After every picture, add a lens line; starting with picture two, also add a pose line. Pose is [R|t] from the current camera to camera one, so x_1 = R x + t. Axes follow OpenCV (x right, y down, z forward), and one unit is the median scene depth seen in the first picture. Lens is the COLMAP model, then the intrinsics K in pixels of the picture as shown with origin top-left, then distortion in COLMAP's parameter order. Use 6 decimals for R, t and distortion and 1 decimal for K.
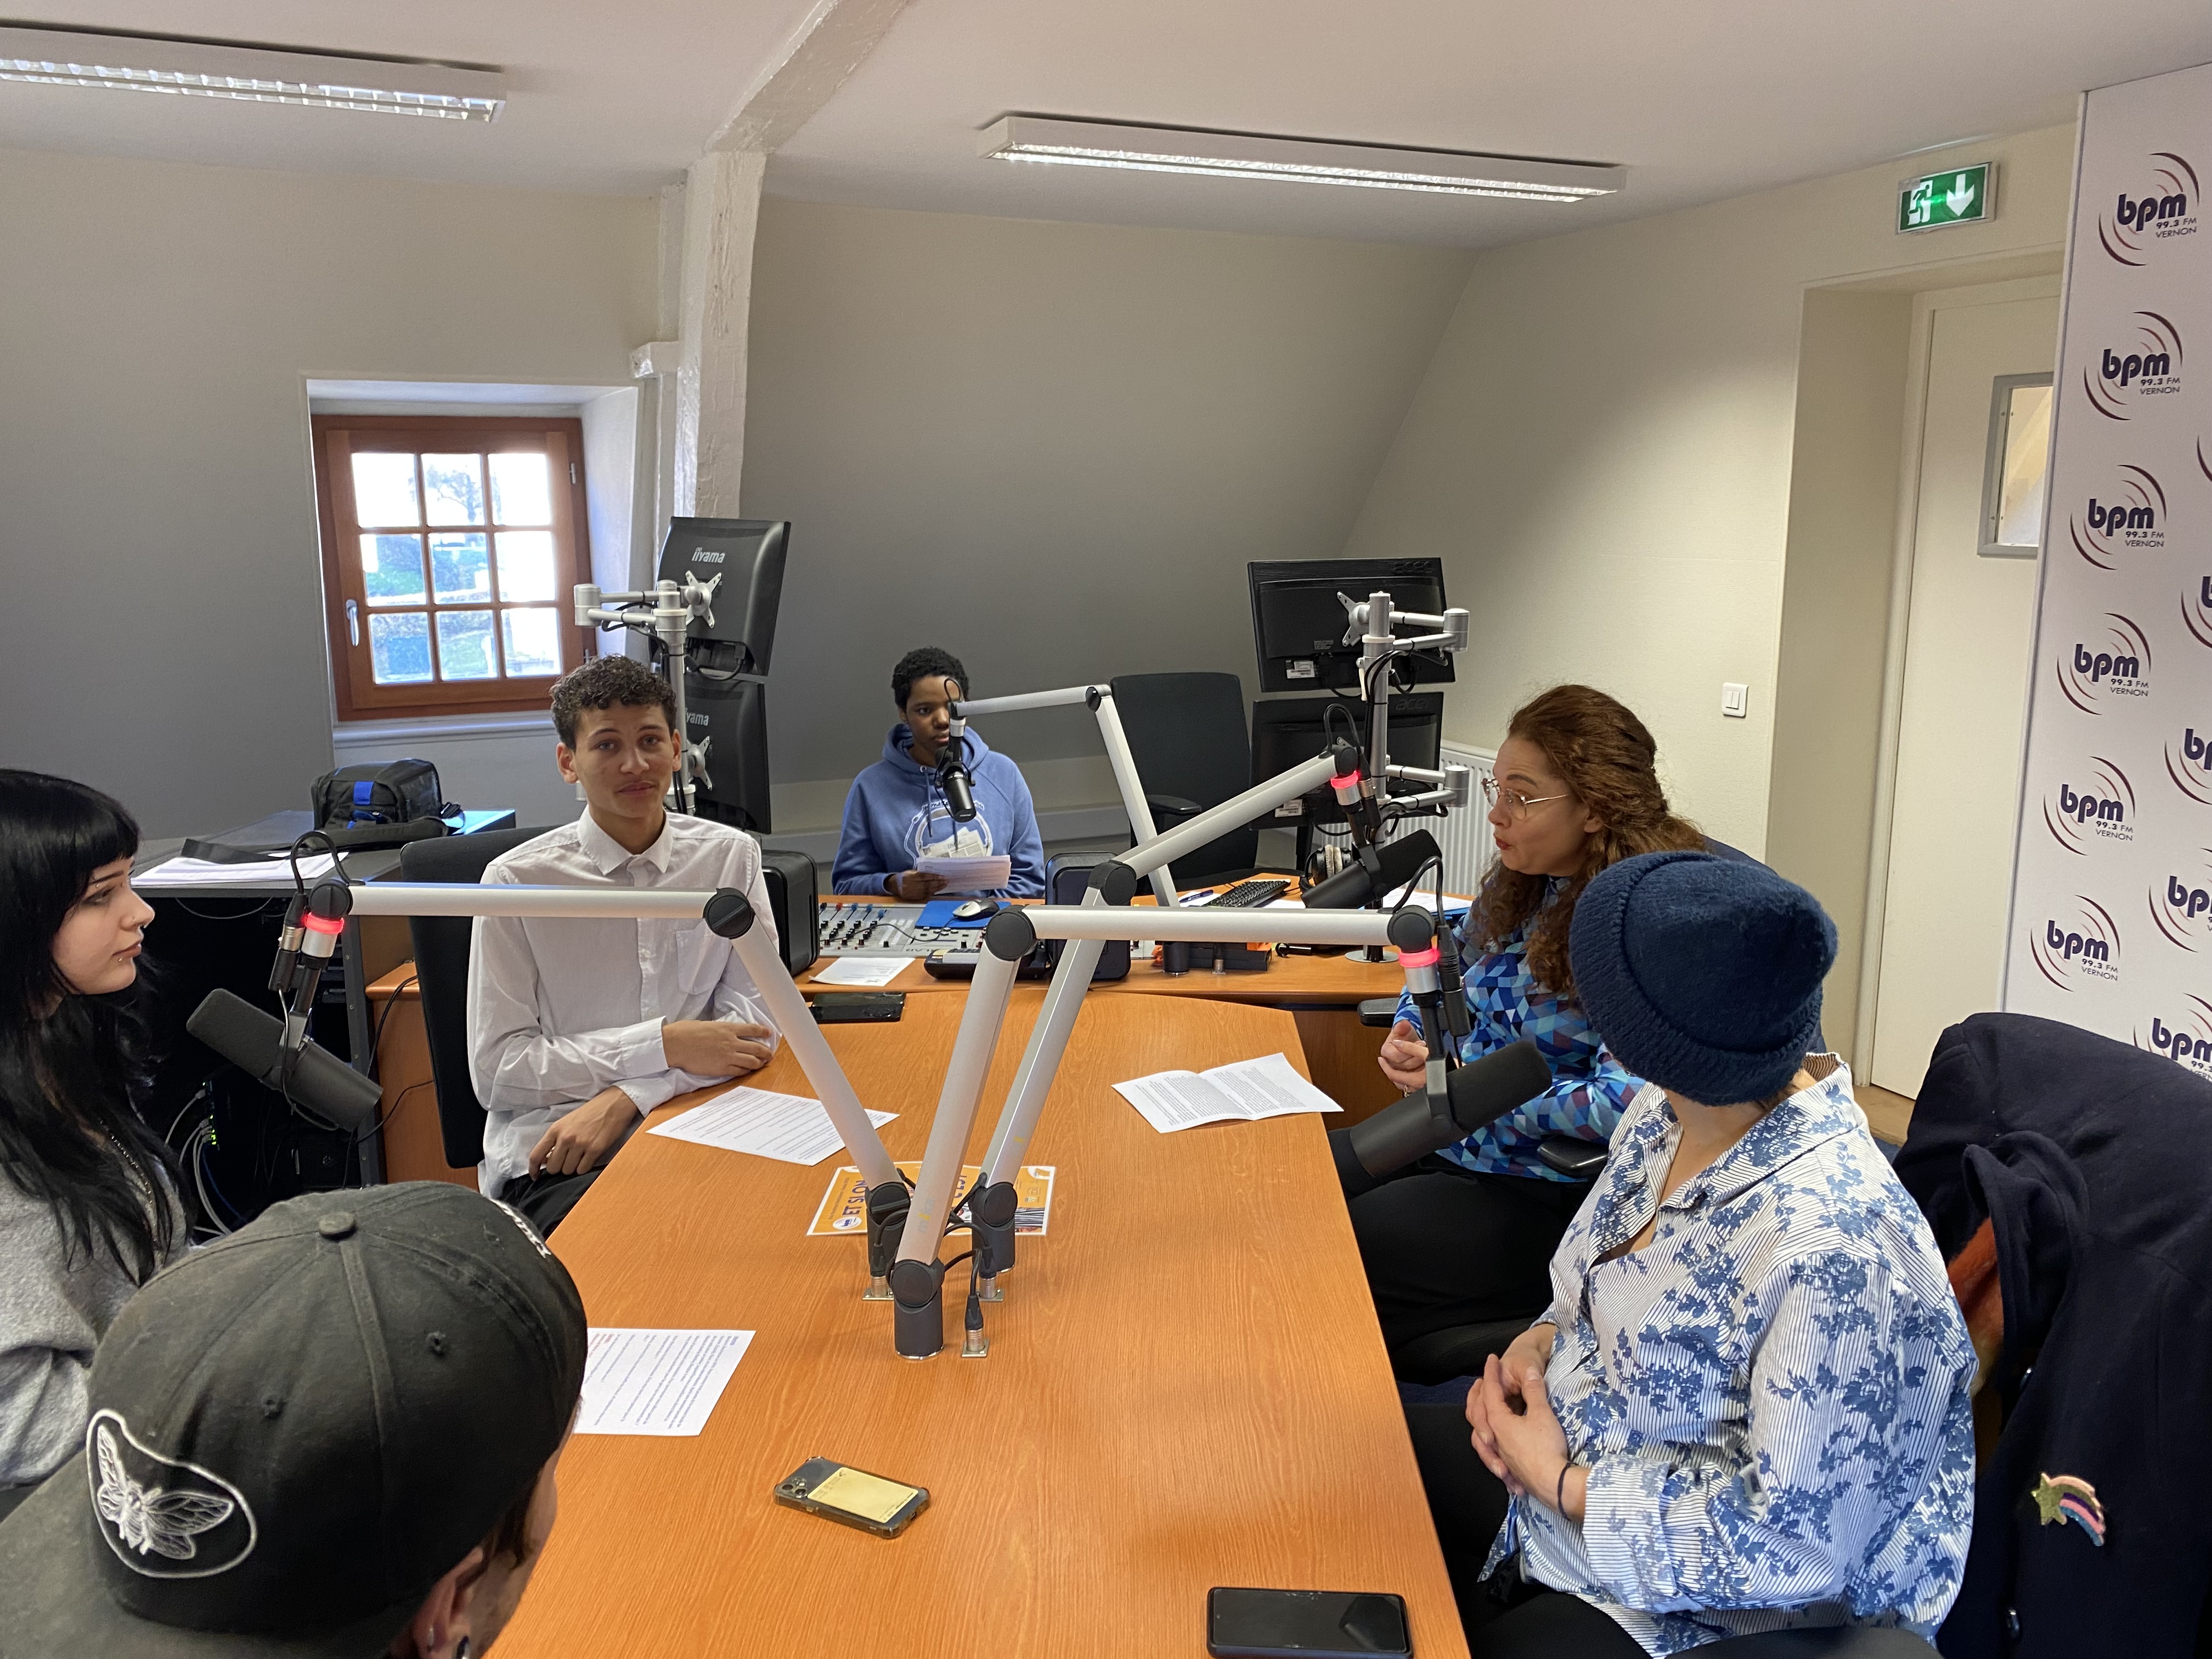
lens RADIAL K [[1719.5, 0, 1068.4], [0, 1719.5, 833.8], [0, 0, 1]] dist [-0.056885, 0.063150]
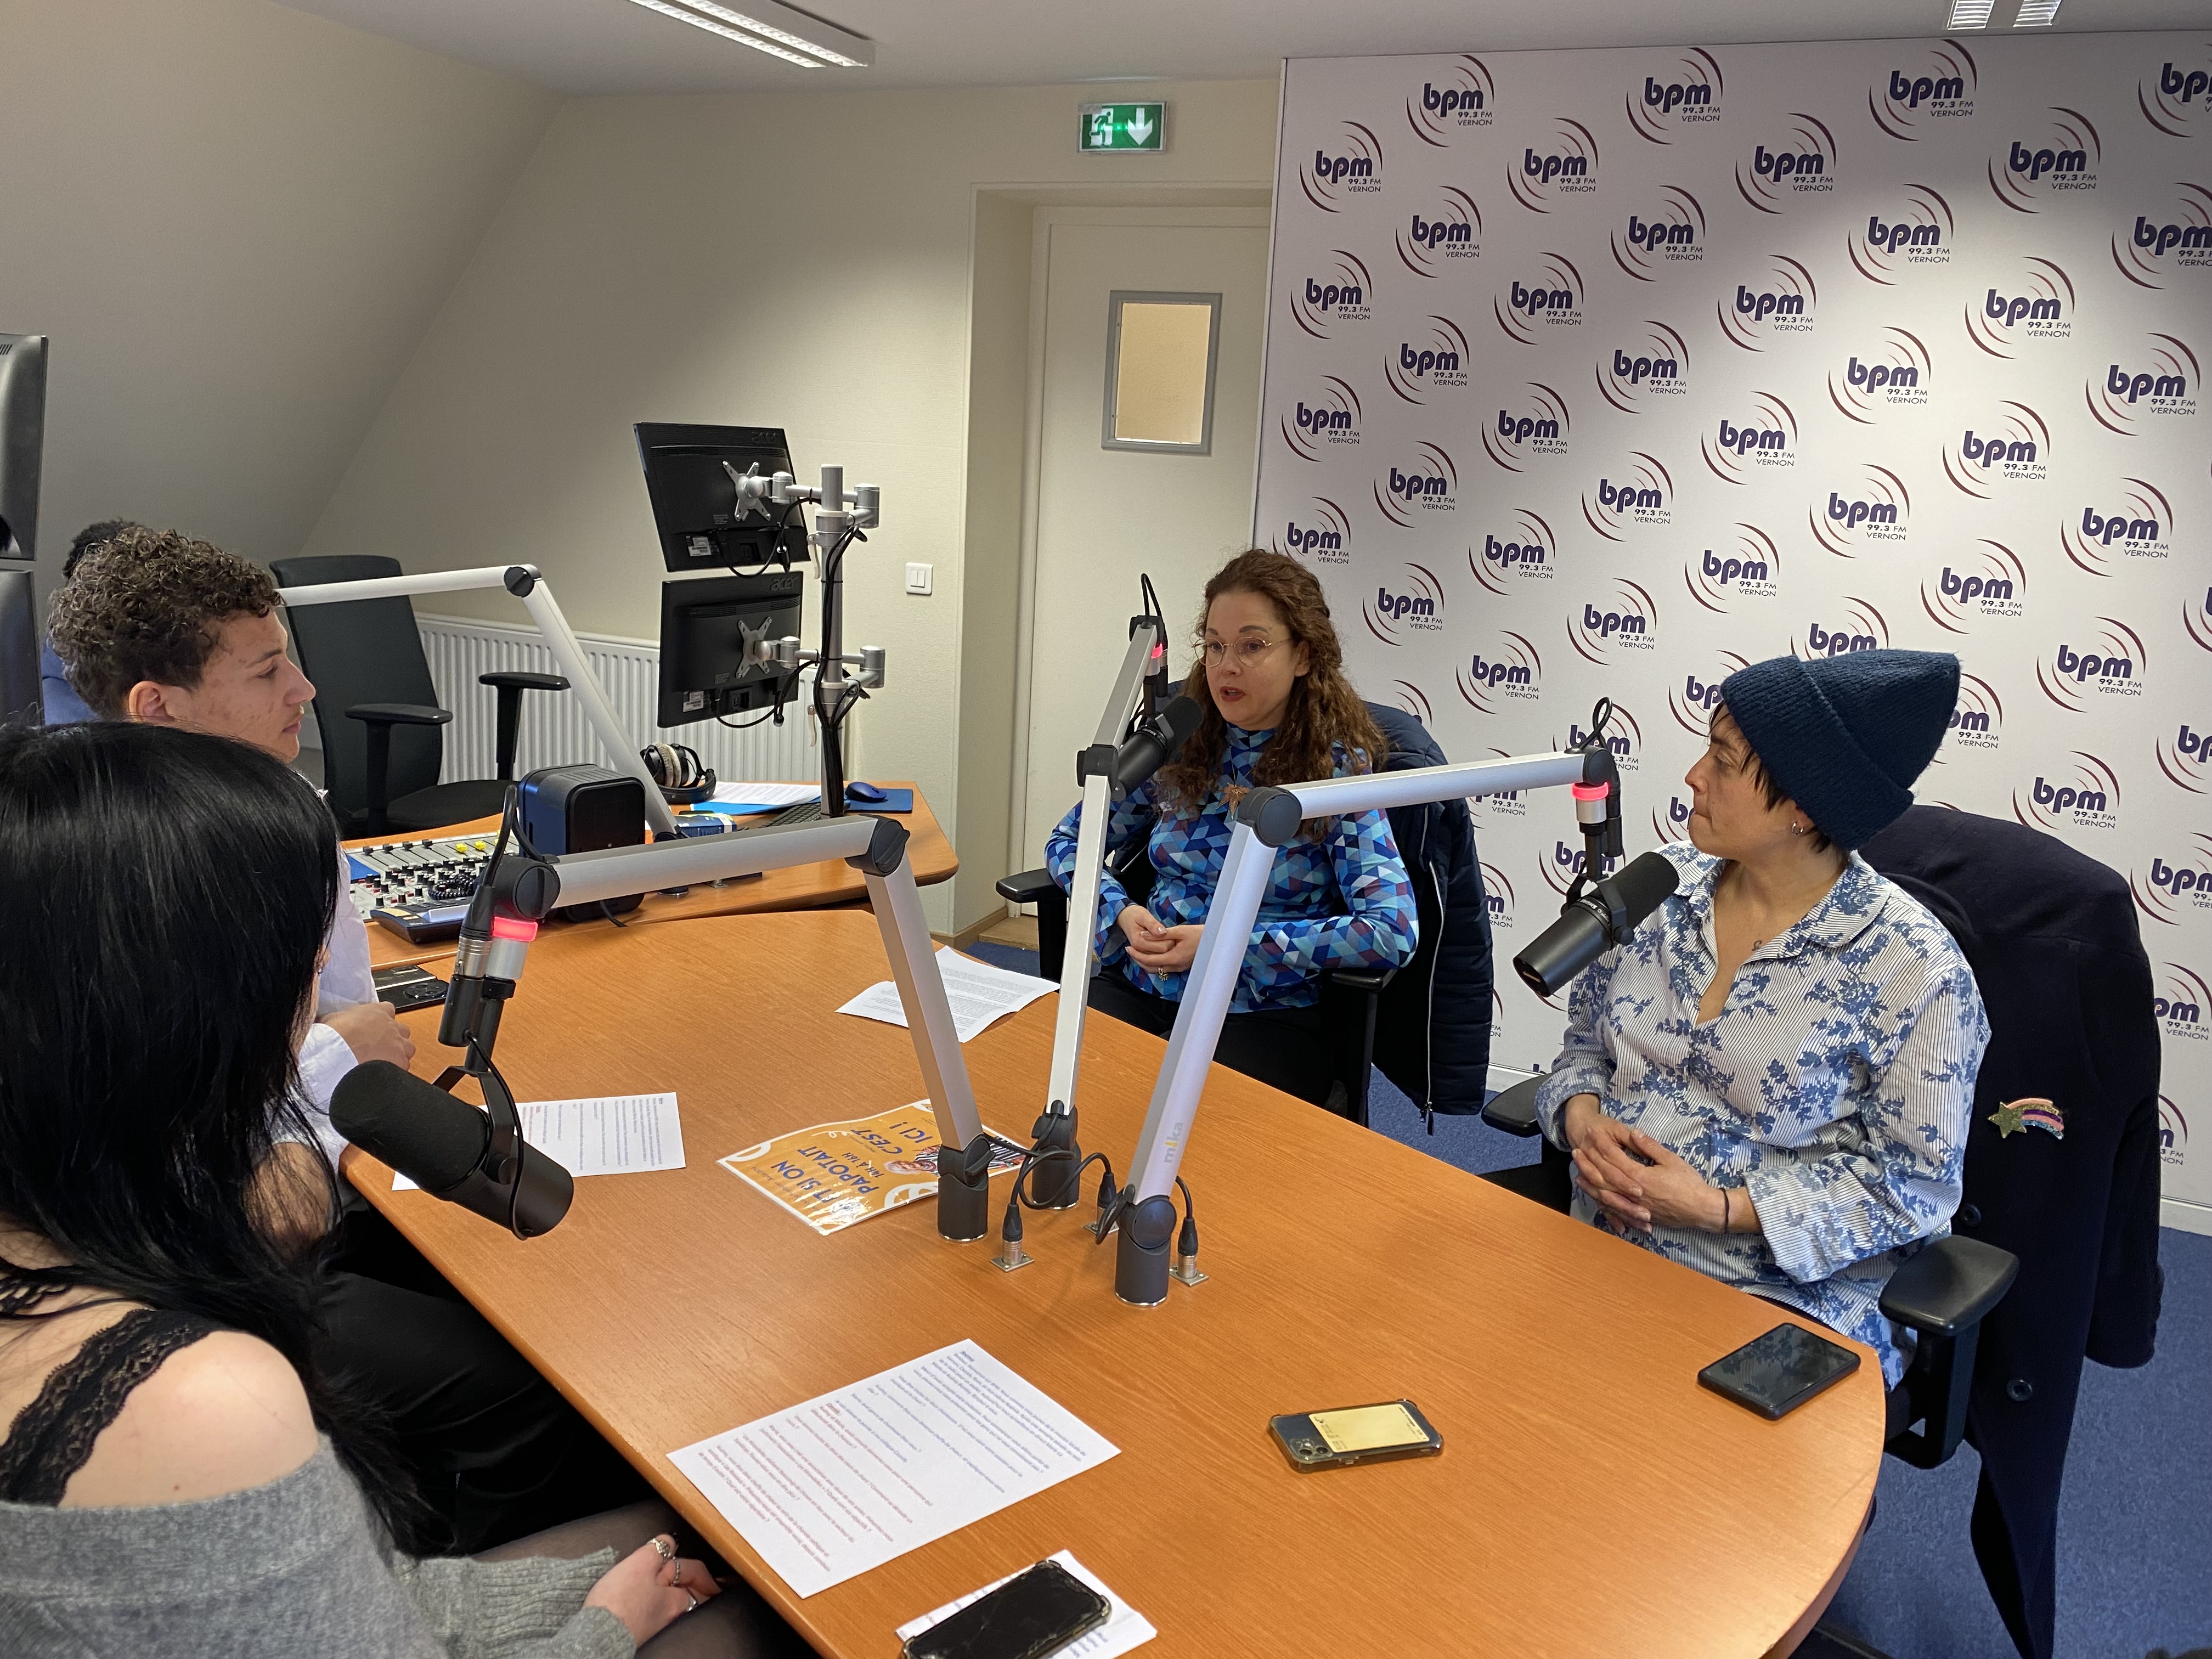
lens RADIAL K [[1683.1, 0, 1099.8], [0, 1683.1, 839.0], [0, 0, 1]] dist [0.028678, -0.033859]
pose [[0.715561, -0.121558, 0.687893, -0.353288], [0.078100, 0.992491, 0.094142, -0.008691], [-0.694171, -0.013640, 0.719681, 0.200556]]
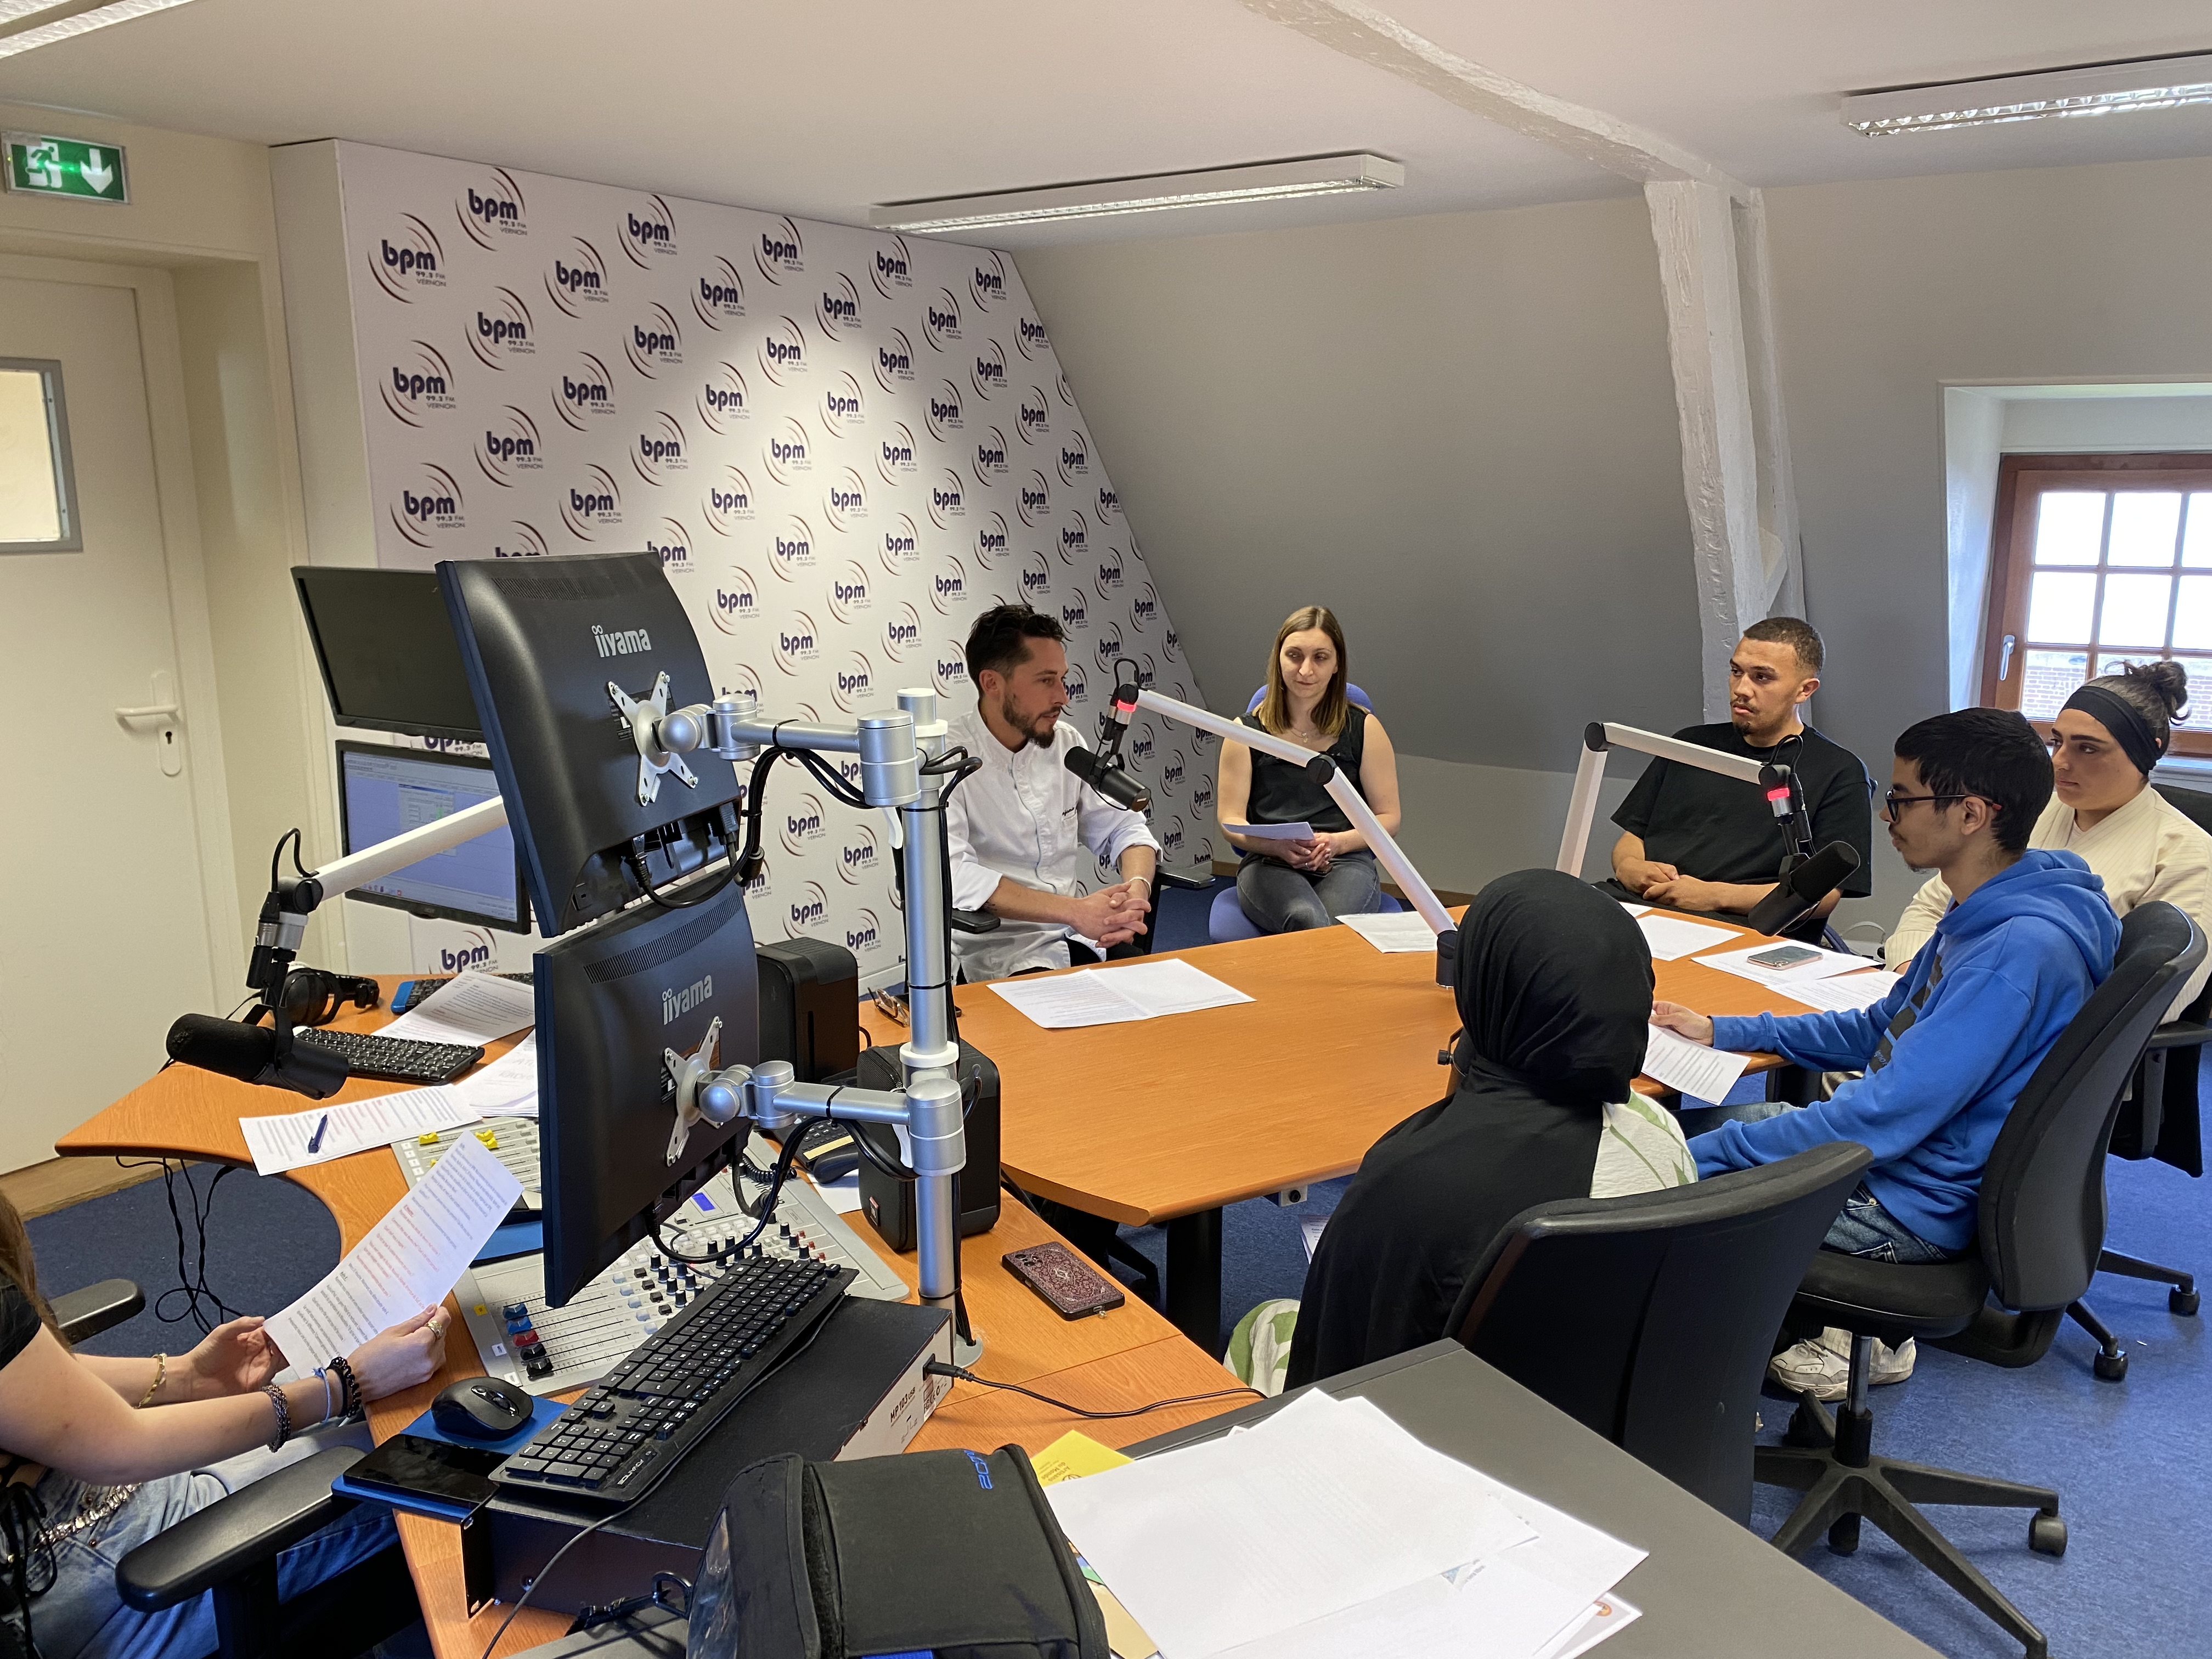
lens RADIAL K [[1706.1, 0, 1098.3], [0, 1706.1, 847.5], [0, 0, 1]] dist [0.000122, -0.002036]
pose [[-0.533245, -0.178483, 0.826918, -0.658548], [0.163289, 0.937391, 0.307626, -0.234288], [-0.830052, 0.299067, -0.470715, 1.149241]]
